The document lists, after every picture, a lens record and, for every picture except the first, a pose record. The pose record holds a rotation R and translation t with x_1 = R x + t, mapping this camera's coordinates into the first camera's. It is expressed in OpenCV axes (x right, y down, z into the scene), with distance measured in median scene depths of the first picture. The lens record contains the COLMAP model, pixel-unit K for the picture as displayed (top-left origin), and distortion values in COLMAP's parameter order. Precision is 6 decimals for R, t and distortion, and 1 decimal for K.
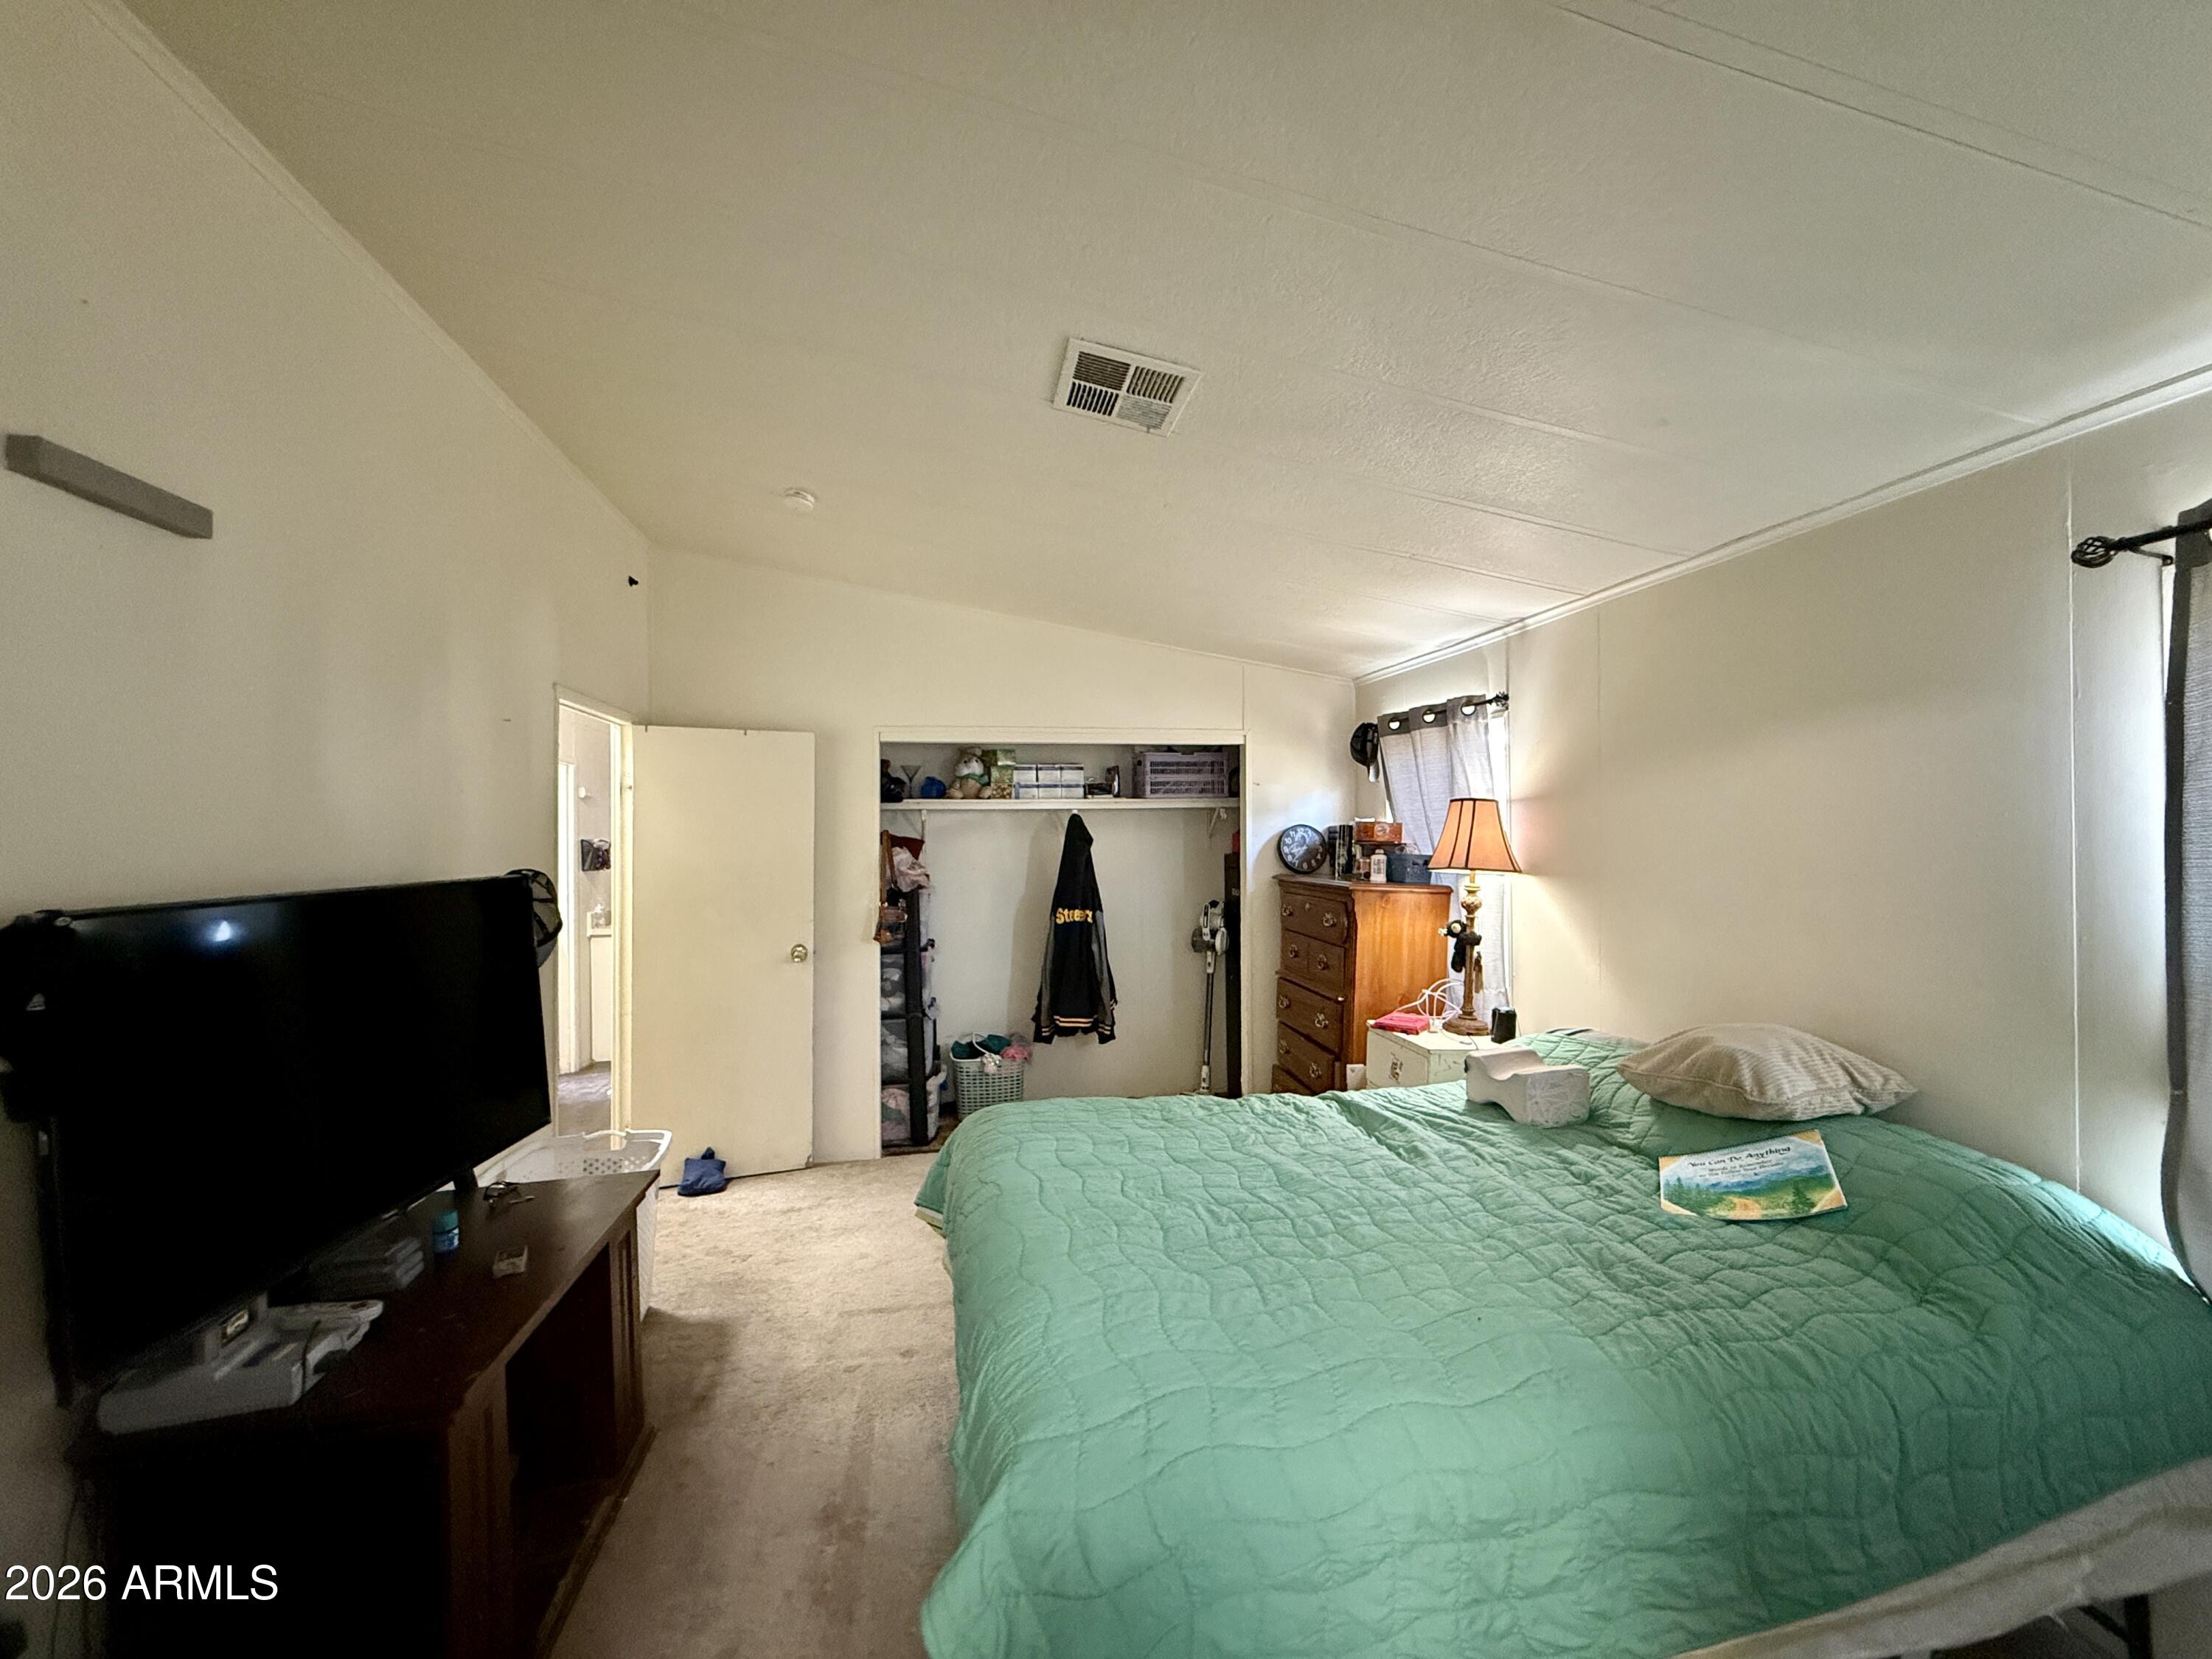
lens RADIAL K [[885.0, 0, 1106.0], [0, 885.0, 829.5], [0, 0, 1]] dist [-0.000305, -0.000002]
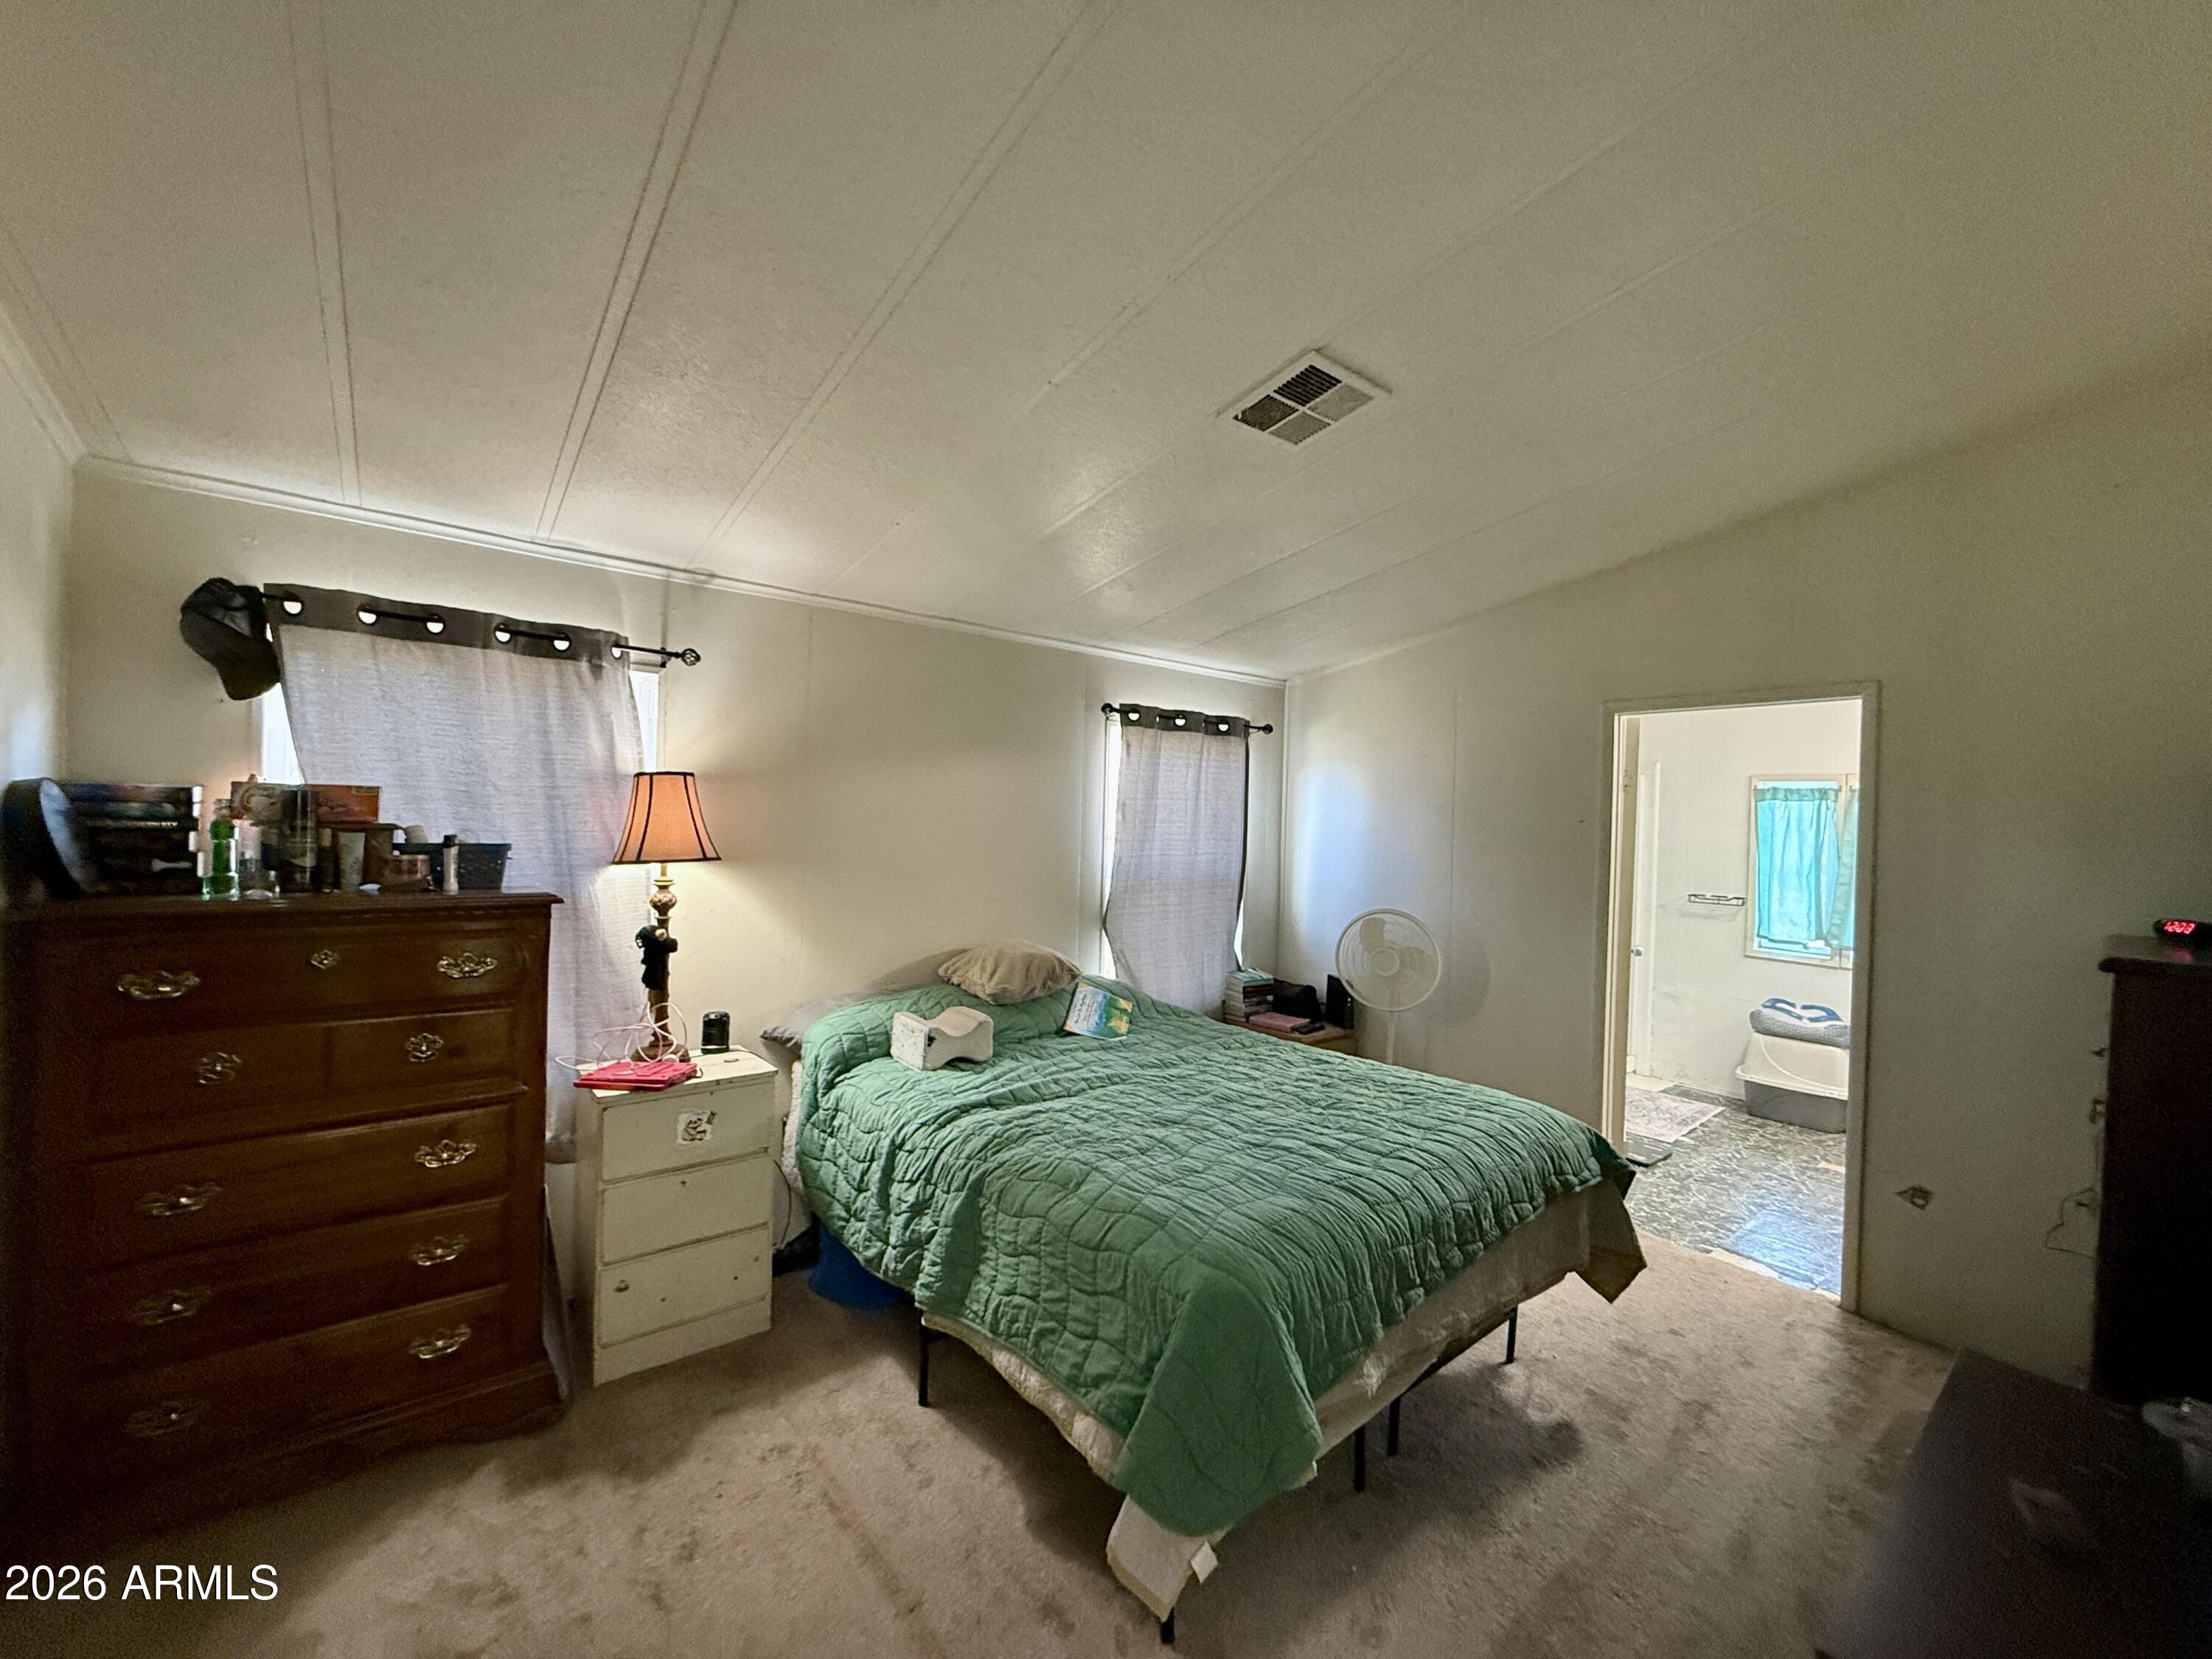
lens RADIAL K [[885.0, 0, 1106.0], [0, 885.0, 829.5], [0, 0, 1]] dist [-0.000305, -0.000002]
pose [[-0.465973, -0.014228, 0.884684, -0.493520], [-0.029078, 0.999577, 0.000760, 0.005444], [-0.884321, -0.025371, -0.466190, 1.032050]]
